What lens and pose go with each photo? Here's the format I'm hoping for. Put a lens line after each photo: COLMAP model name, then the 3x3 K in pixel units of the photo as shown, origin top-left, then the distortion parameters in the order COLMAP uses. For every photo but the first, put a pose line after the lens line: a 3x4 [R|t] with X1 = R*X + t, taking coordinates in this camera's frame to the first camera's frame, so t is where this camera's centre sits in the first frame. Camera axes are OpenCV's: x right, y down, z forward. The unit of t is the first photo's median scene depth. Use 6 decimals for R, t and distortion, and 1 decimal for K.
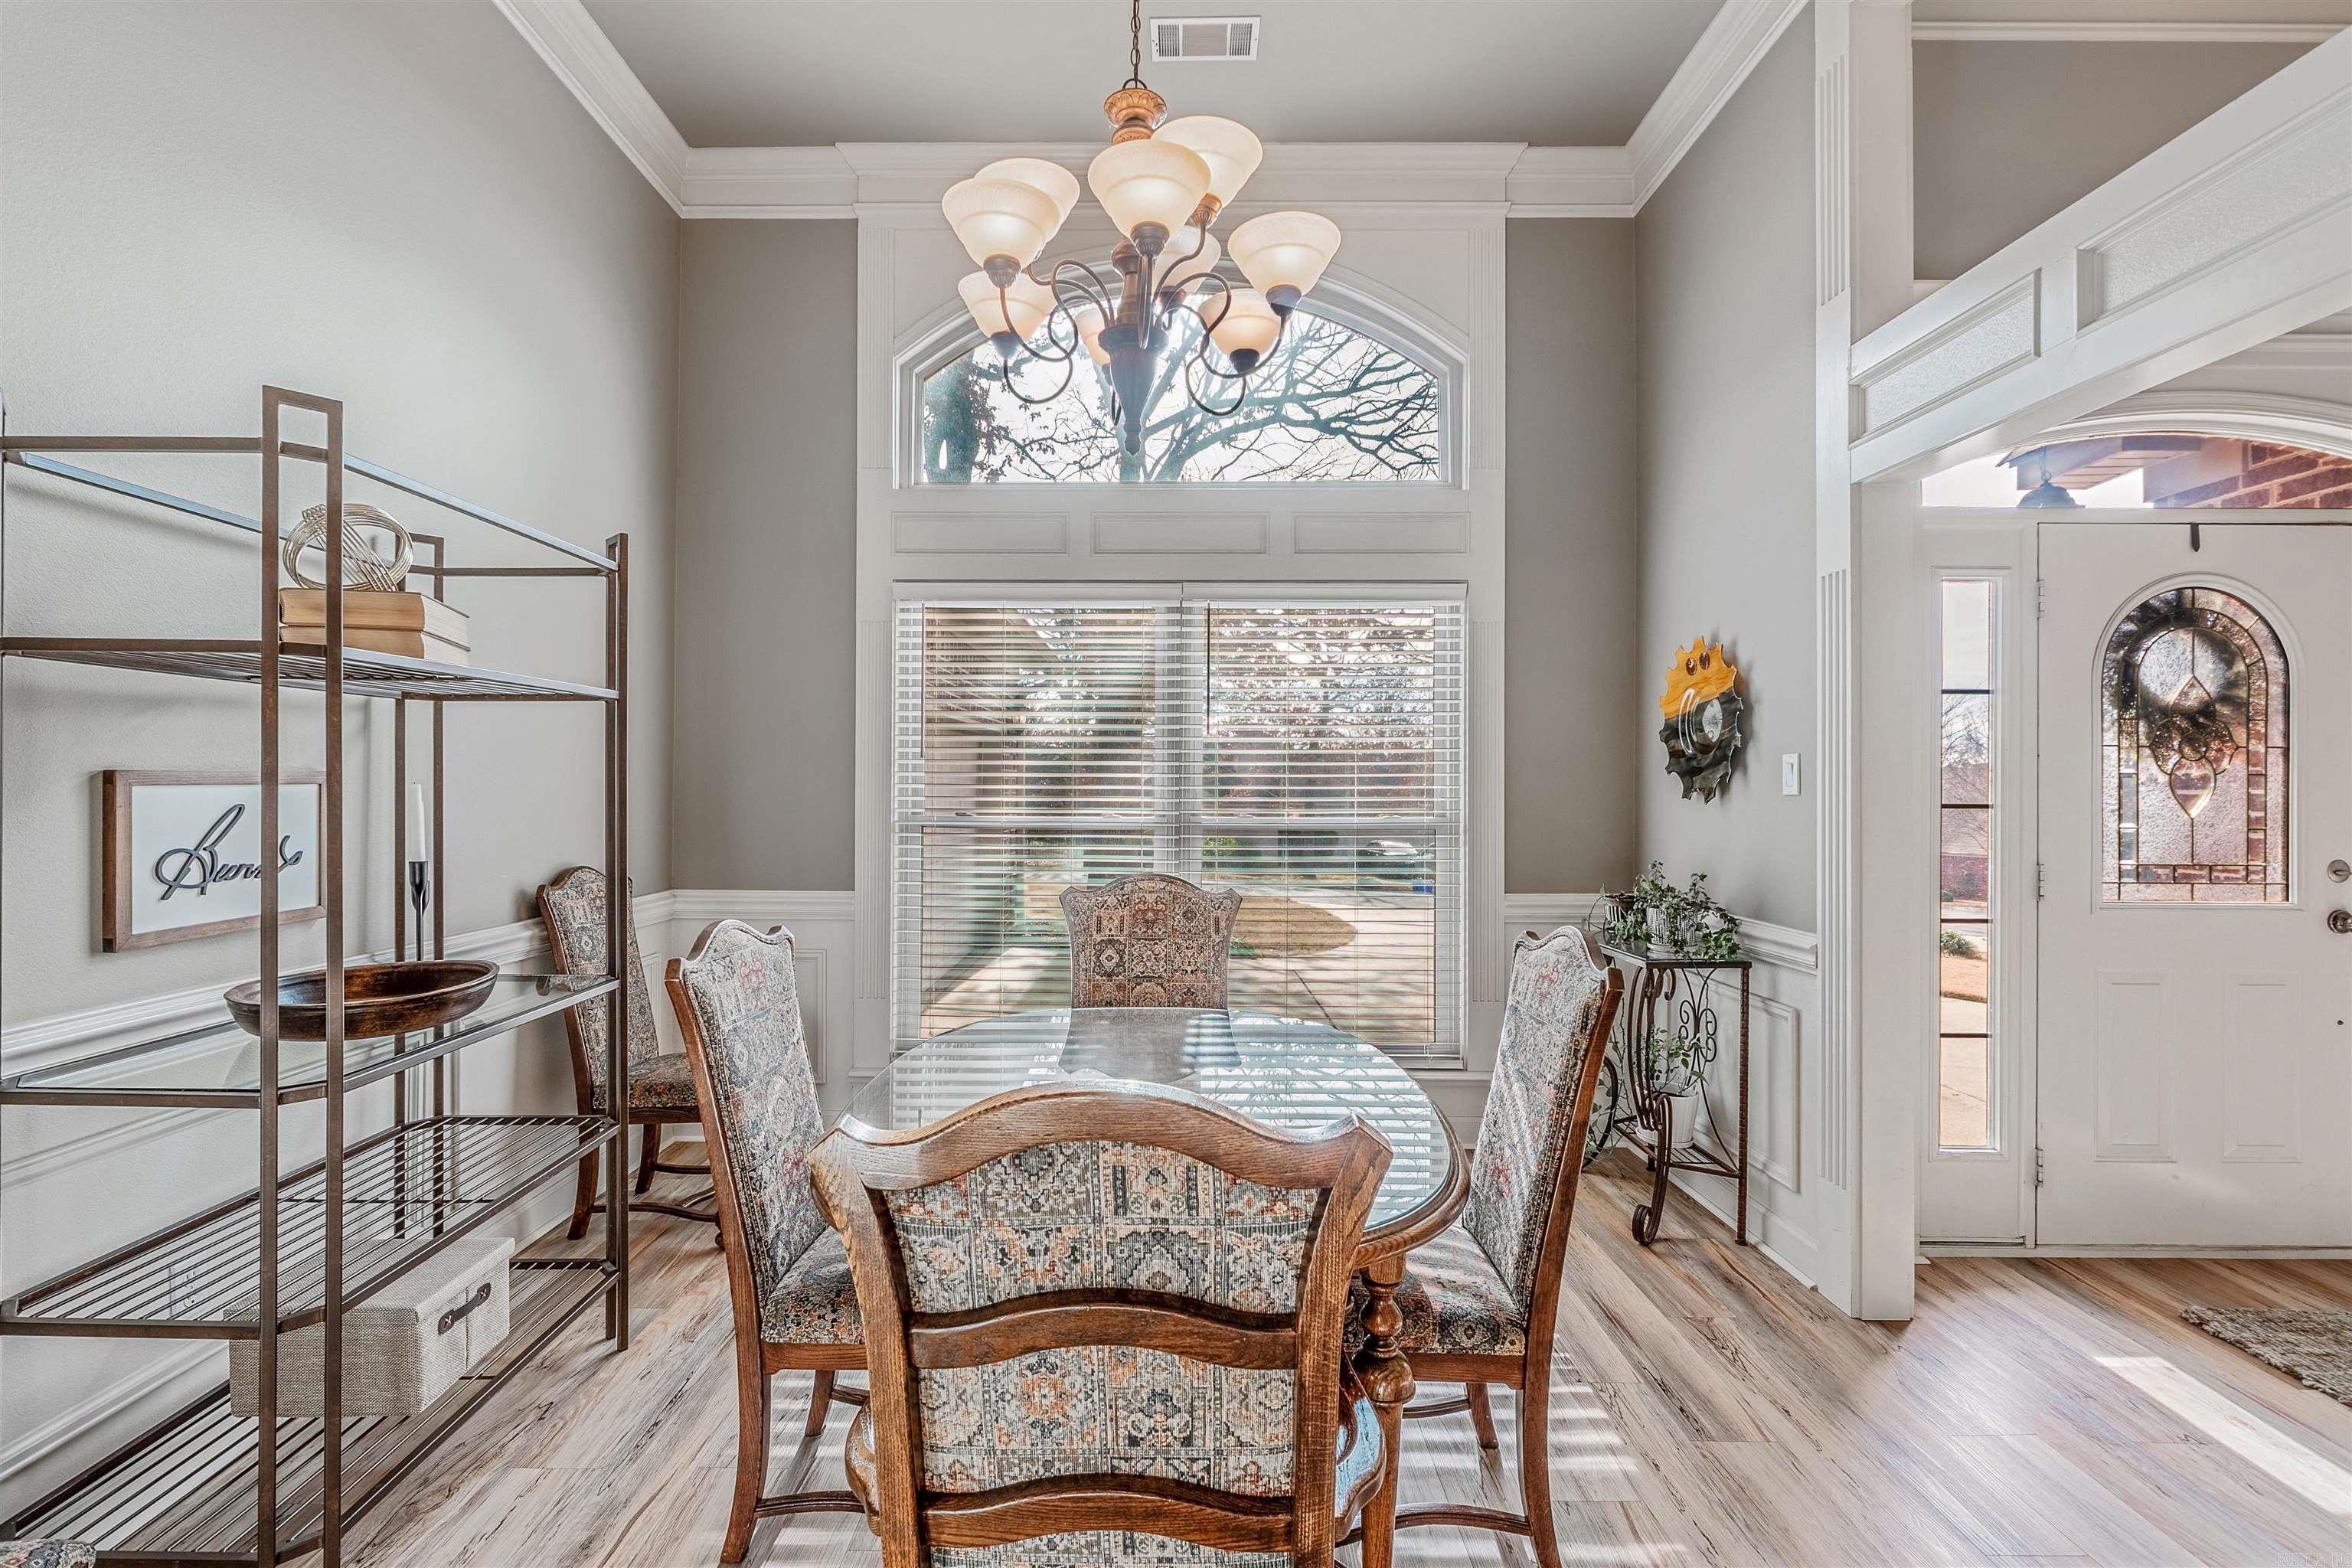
lens RADIAL K [[986.9, 0, 1176.0], [0, 986.9, 784.0], [0, 0, 1]] dist [0.000339, 0.000430]
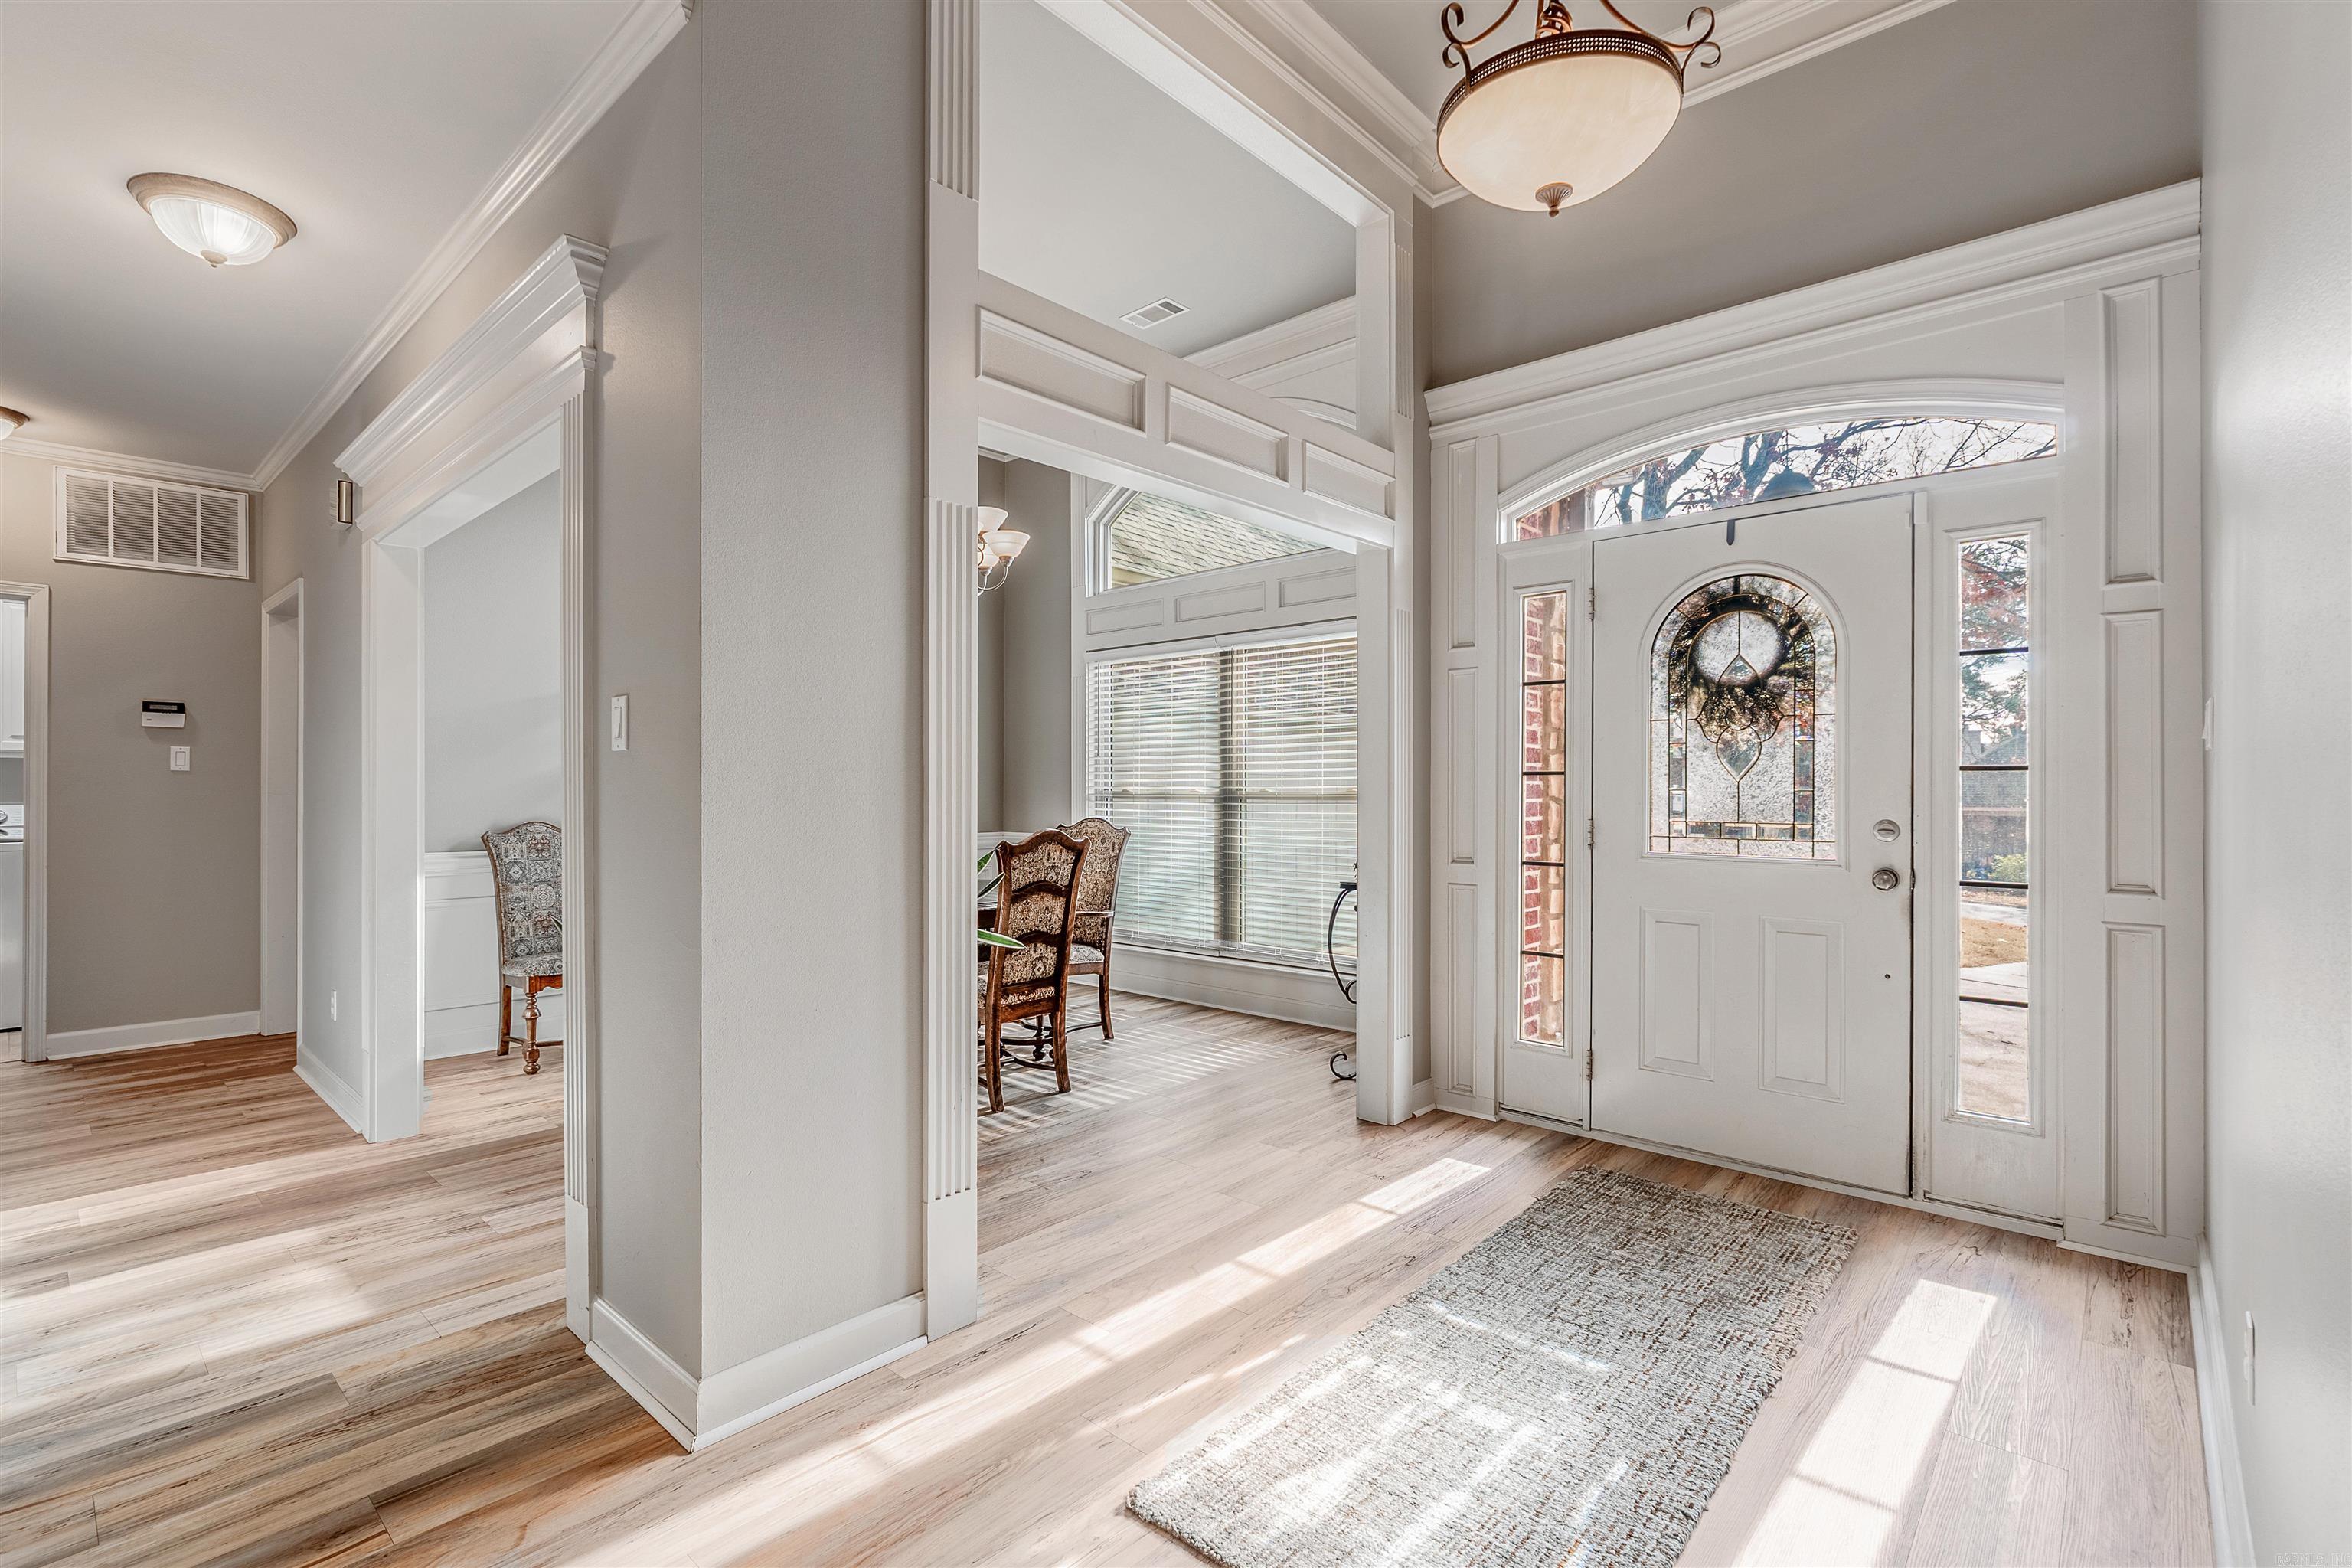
lens RADIAL K [[986.9, 0, 1176.0], [0, 986.9, 784.0], [0, 0, 1]] dist [0.000339, 0.000430]
pose [[0.767810, -0.004966, -0.640659, 1.250020], [0.002073, 0.999984, -0.005268, 0.042293], [0.640674, 0.002717, 0.767808, -0.271162]]
